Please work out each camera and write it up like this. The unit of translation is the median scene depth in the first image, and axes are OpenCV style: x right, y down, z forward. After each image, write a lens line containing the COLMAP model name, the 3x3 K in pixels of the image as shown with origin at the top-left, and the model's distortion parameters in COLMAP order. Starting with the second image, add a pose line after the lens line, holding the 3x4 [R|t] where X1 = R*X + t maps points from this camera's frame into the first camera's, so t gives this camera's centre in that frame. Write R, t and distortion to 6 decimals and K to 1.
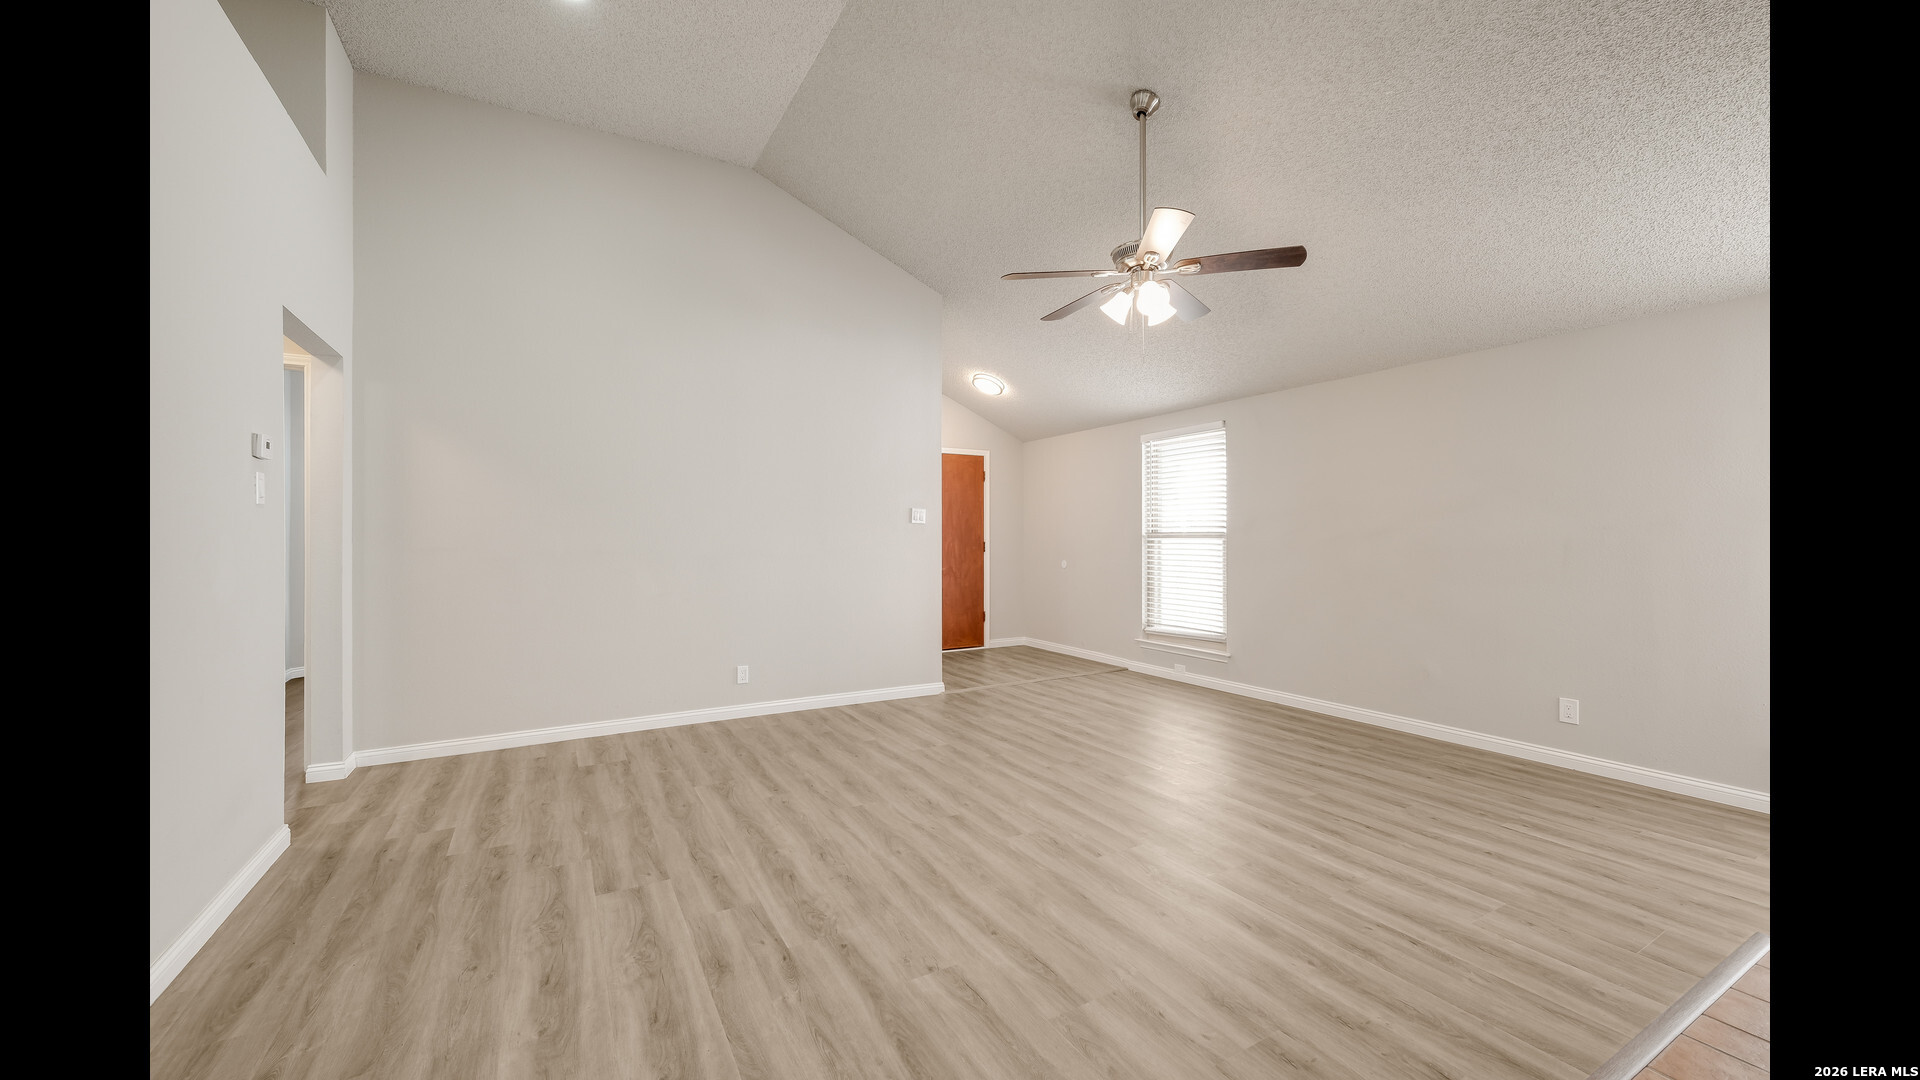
lens RADIAL K [[710.5, 0, 960.0], [0, 710.5, 540.0], [0, 0, 1]] dist [0.001729, -0.000041]
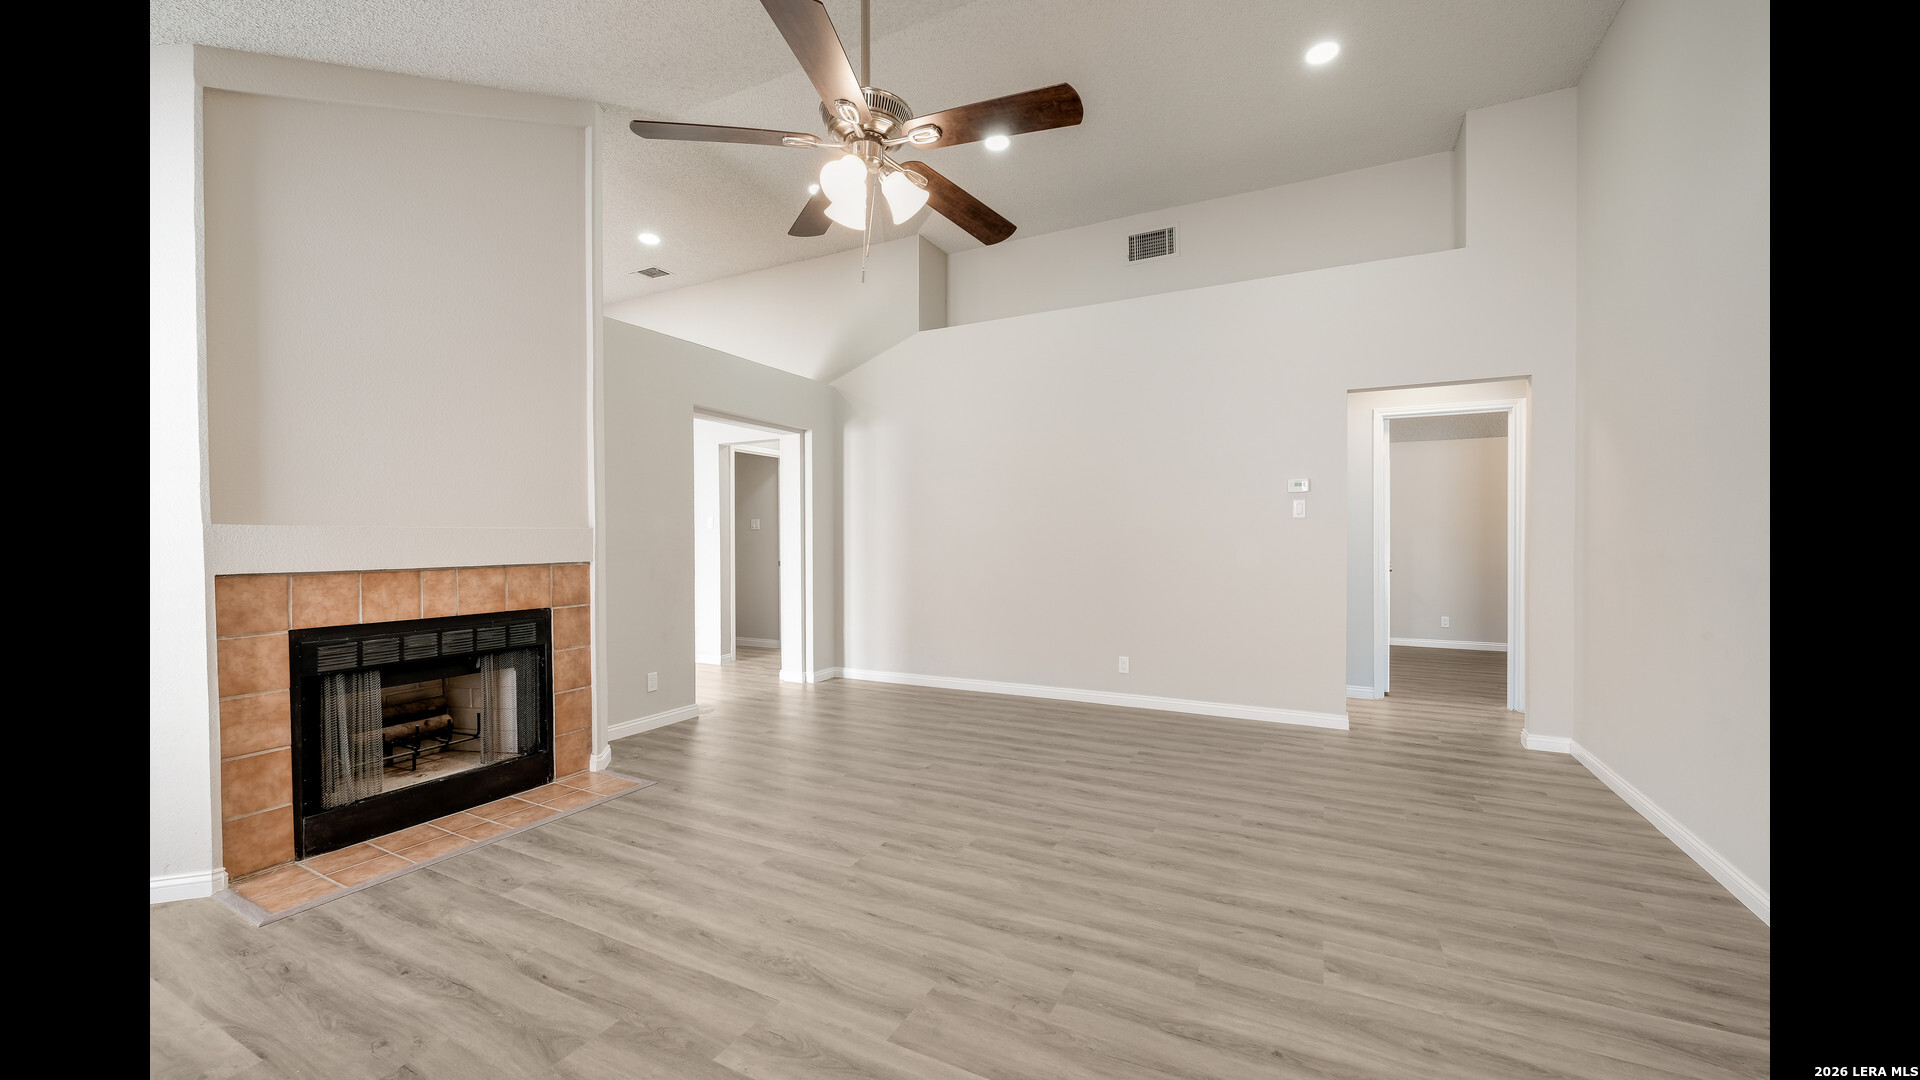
lens RADIAL K [[710.5, 0, 960.0], [0, 710.5, 540.0], [0, 0, 1]] dist [0.001729, -0.000041]
pose [[-0.842452, 0.006254, -0.538736, 0.644963], [0.003107, 0.999972, 0.006750, -0.007331], [0.538763, 0.004013, -0.842448, 1.894016]]
